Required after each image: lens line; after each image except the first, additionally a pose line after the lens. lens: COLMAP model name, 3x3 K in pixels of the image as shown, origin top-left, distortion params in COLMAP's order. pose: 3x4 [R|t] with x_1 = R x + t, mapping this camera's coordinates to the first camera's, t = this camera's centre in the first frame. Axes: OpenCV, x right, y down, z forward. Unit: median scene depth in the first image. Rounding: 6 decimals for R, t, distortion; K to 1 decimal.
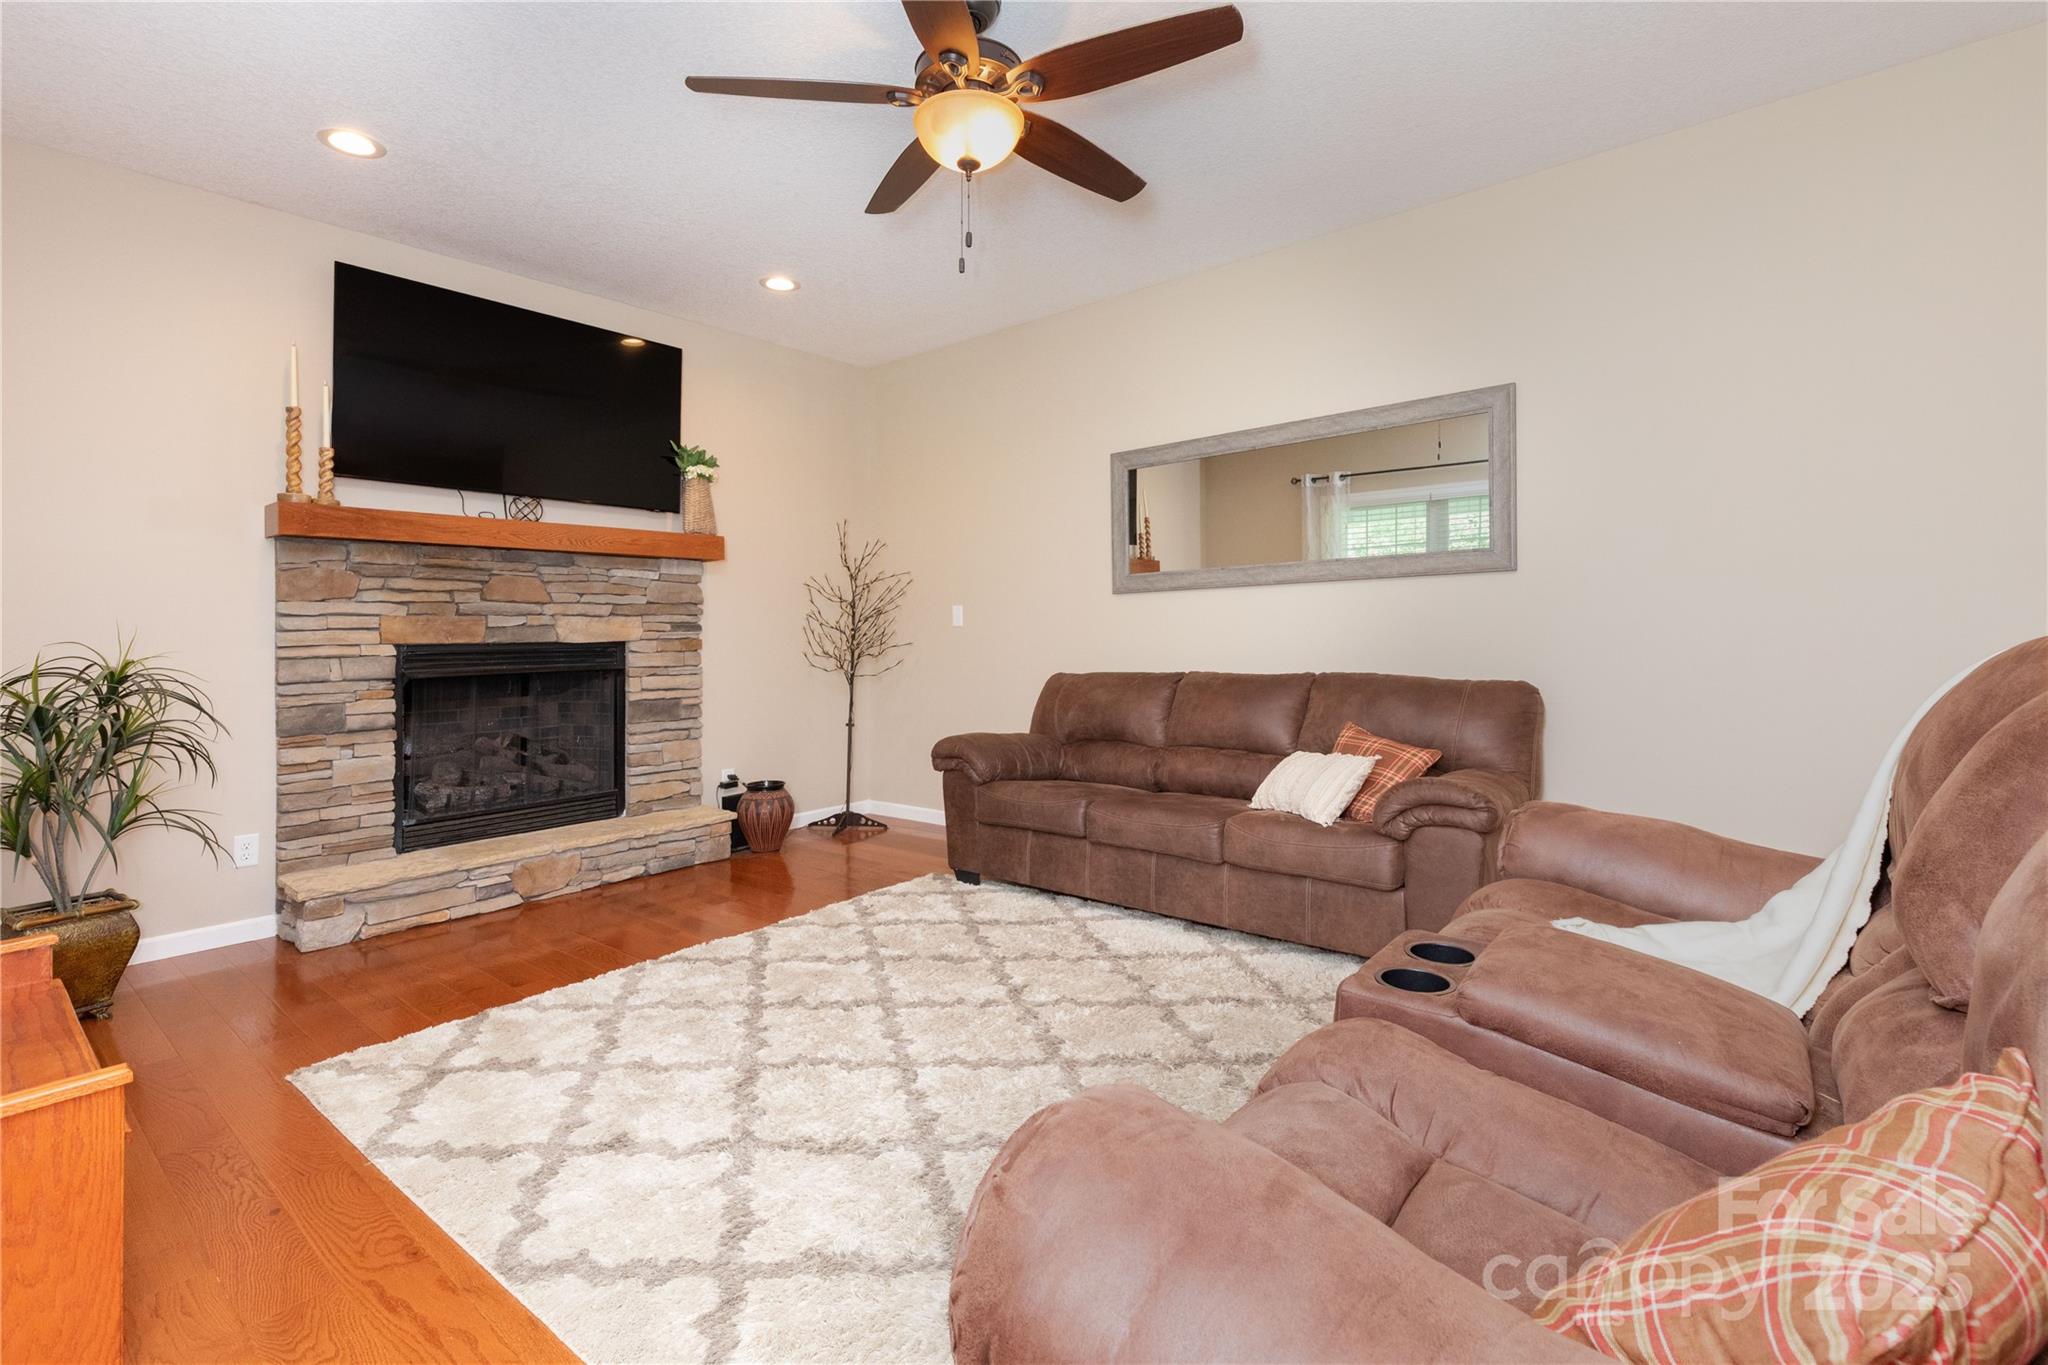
lens RADIAL K [[927.6, 0, 1019.0], [0, 927.6, 634.2], [0, 0, 1]] dist [-0.000243, -0.000265]
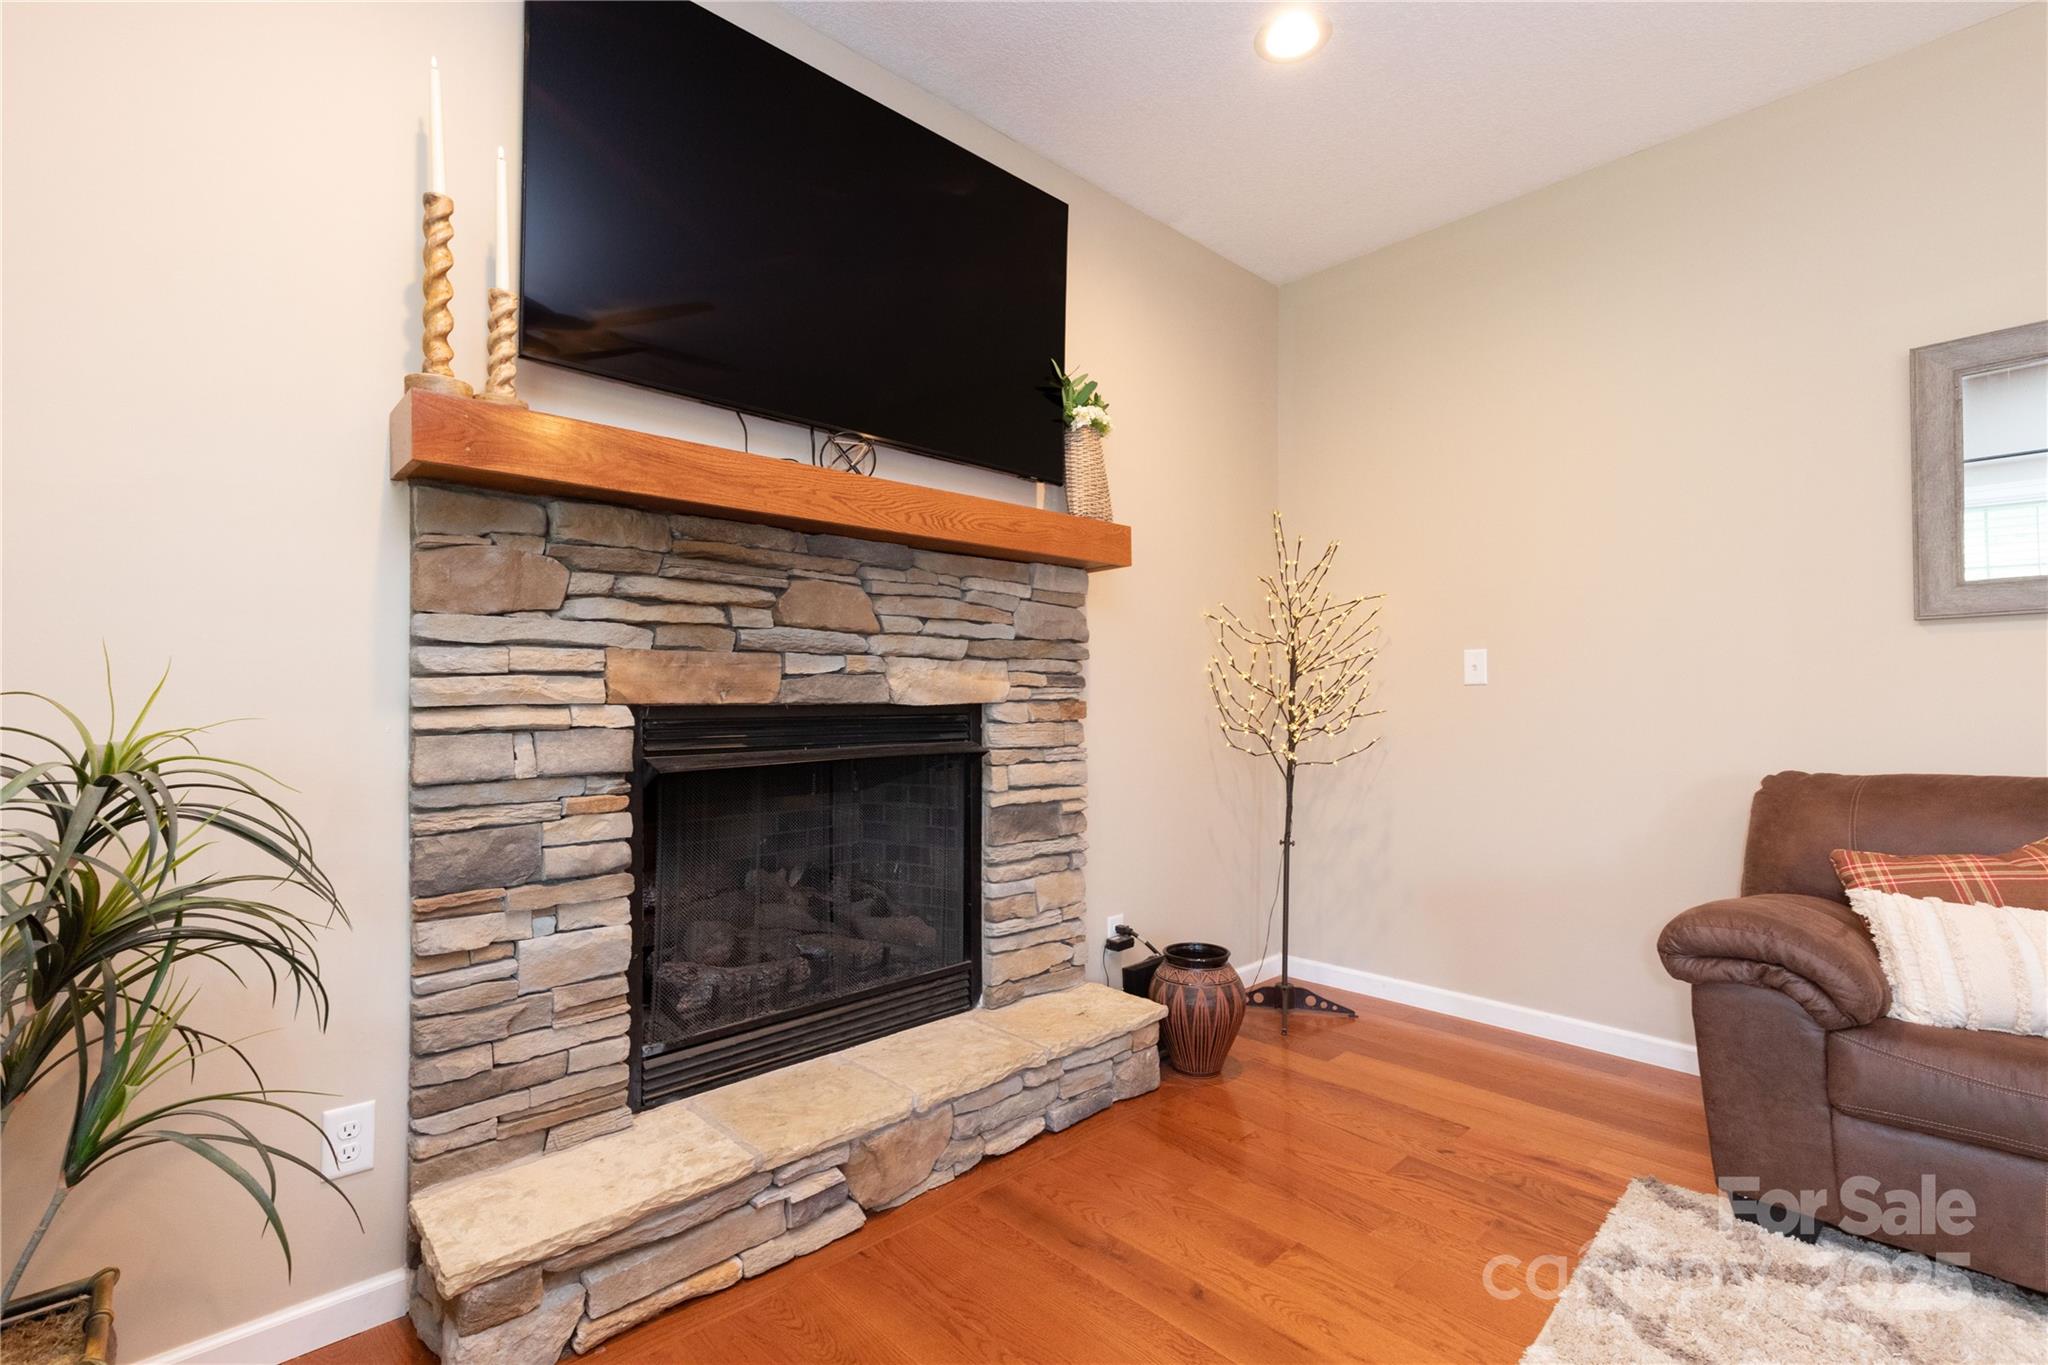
lens RADIAL K [[918.5, 0, 1025.9], [0, 918.5, 707.3], [0, 0, 1]] dist [-0.000124, 0.009076]
pose [[0.992710, 0.012895, -0.119834, -0.361560], [-0.011628, 0.999869, 0.011264, 0.003576], [0.119964, -0.009789, 0.992730, 0.477382]]
